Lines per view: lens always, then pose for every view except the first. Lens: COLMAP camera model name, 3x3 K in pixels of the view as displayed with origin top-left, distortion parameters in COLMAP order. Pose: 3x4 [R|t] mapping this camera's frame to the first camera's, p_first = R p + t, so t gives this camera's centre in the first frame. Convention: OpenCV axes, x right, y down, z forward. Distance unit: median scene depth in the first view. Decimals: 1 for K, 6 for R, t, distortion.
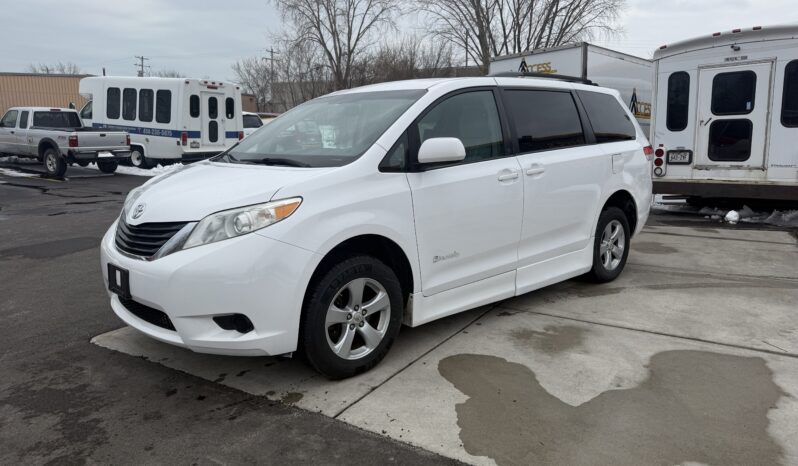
lens RADIAL K [[561.6, 0, 397.5], [0, 561.6, 235.1], [0, 0, 1]] dist [0.051861, -0.064405]
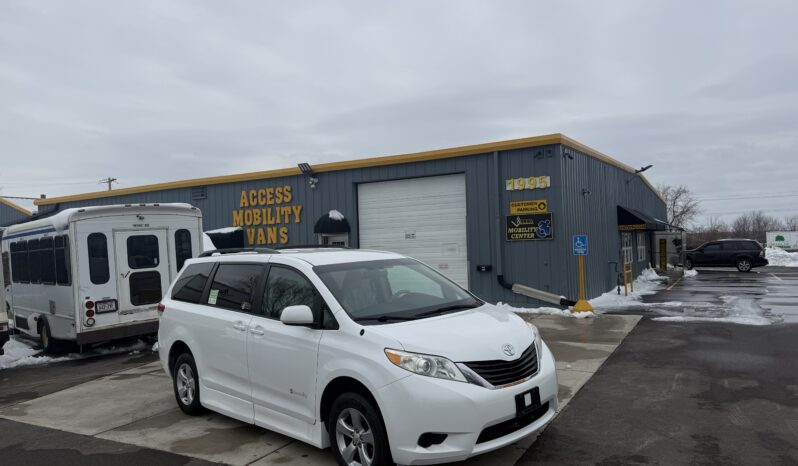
lens RADIAL K [[561.6, 0, 401.5], [0, 561.6, 231.8], [0, 0, 1]] dist [0.051861, -0.064405]
pose [[-0.026069, 0.027654, 0.999278, -0.683507], [0.226407, 0.973805, -0.021042, -0.132460], [-0.973684, 0.225695, -0.031647, 0.456329]]
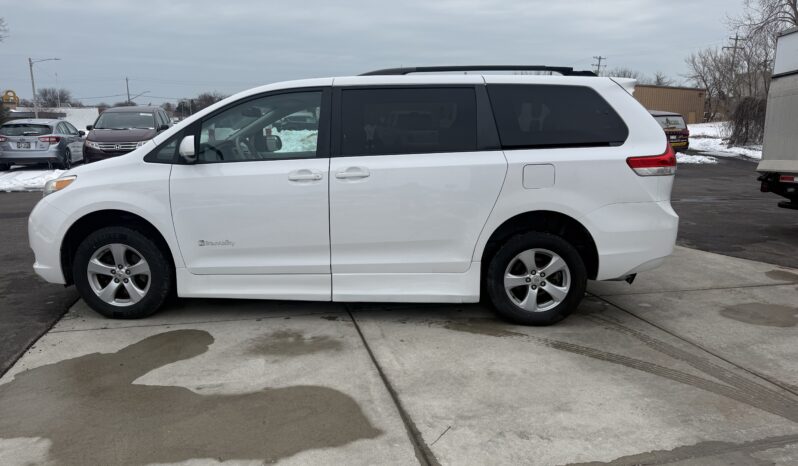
lens RADIAL K [[561.6, 0, 402.3], [0, 561.6, 232.5], [0, 0, 1]] dist [0.051861, -0.064405]
pose [[0.713595, 0.135717, -0.687286, 0.462137], [-0.135527, 0.989266, 0.054633, -0.038556], [0.687324, 0.054160, 0.724329, 0.183132]]
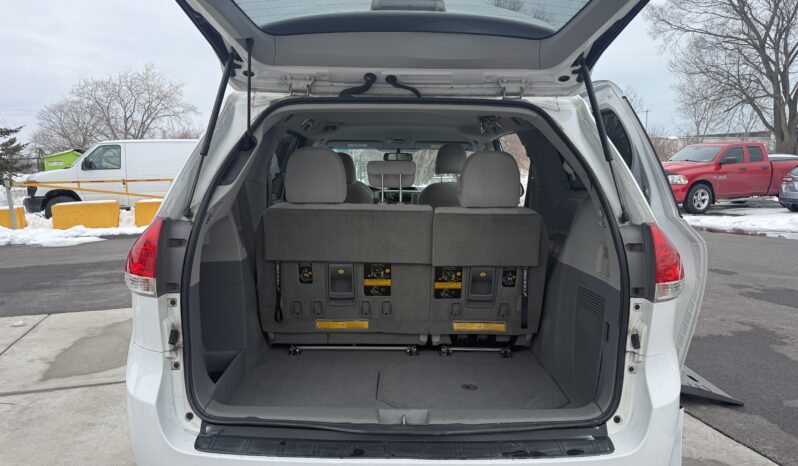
lens RADIAL K [[561.6, 0, 399.7], [0, 561.6, 230.0], [0, 0, 1]] dist [0.051861, -0.064405]
pose [[-0.676560, 0.093411, -0.730439, 0.379745], [-0.134352, 0.959615, 0.247162, -0.174681], [0.724028, 0.265356, -0.636687, 0.857176]]
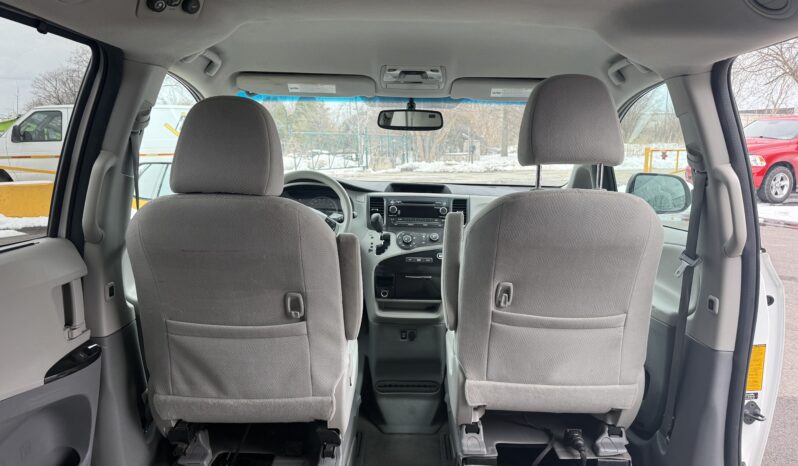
lens RADIAL K [[561.6, 0, 402.9], [0, 561.6, 236.8], [0, 0, 1]] dist [0.051861, -0.064405]
pose [[-0.686862, 0.125573, -0.715857, 0.154257], [-0.141695, 0.942923, 0.301360, -0.131807], [0.712841, 0.308426, -0.629866, 0.652847]]
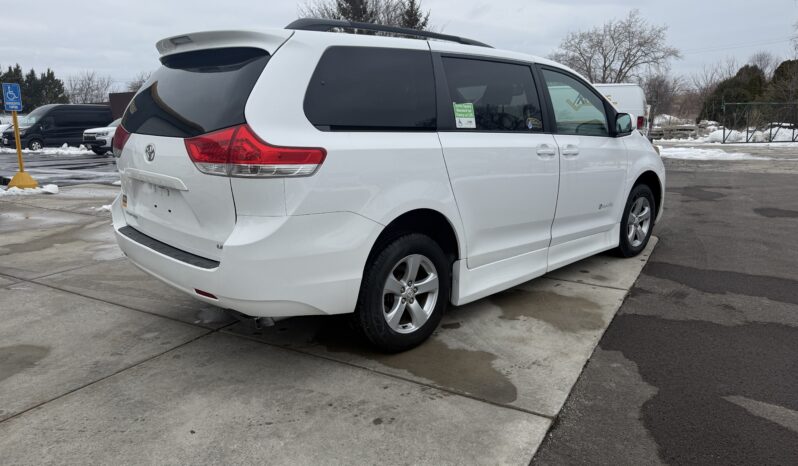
lens RADIAL K [[561.6, 0, 402.4], [0, 561.6, 228.9], [0, 0, 1]] dist [0.051861, -0.064405]
pose [[-0.999800, 0.012825, -0.015345, 0.089957], [0.005978, 0.923884, 0.382627, -0.200721], [0.019084, 0.382458, -0.923776, 1.085880]]
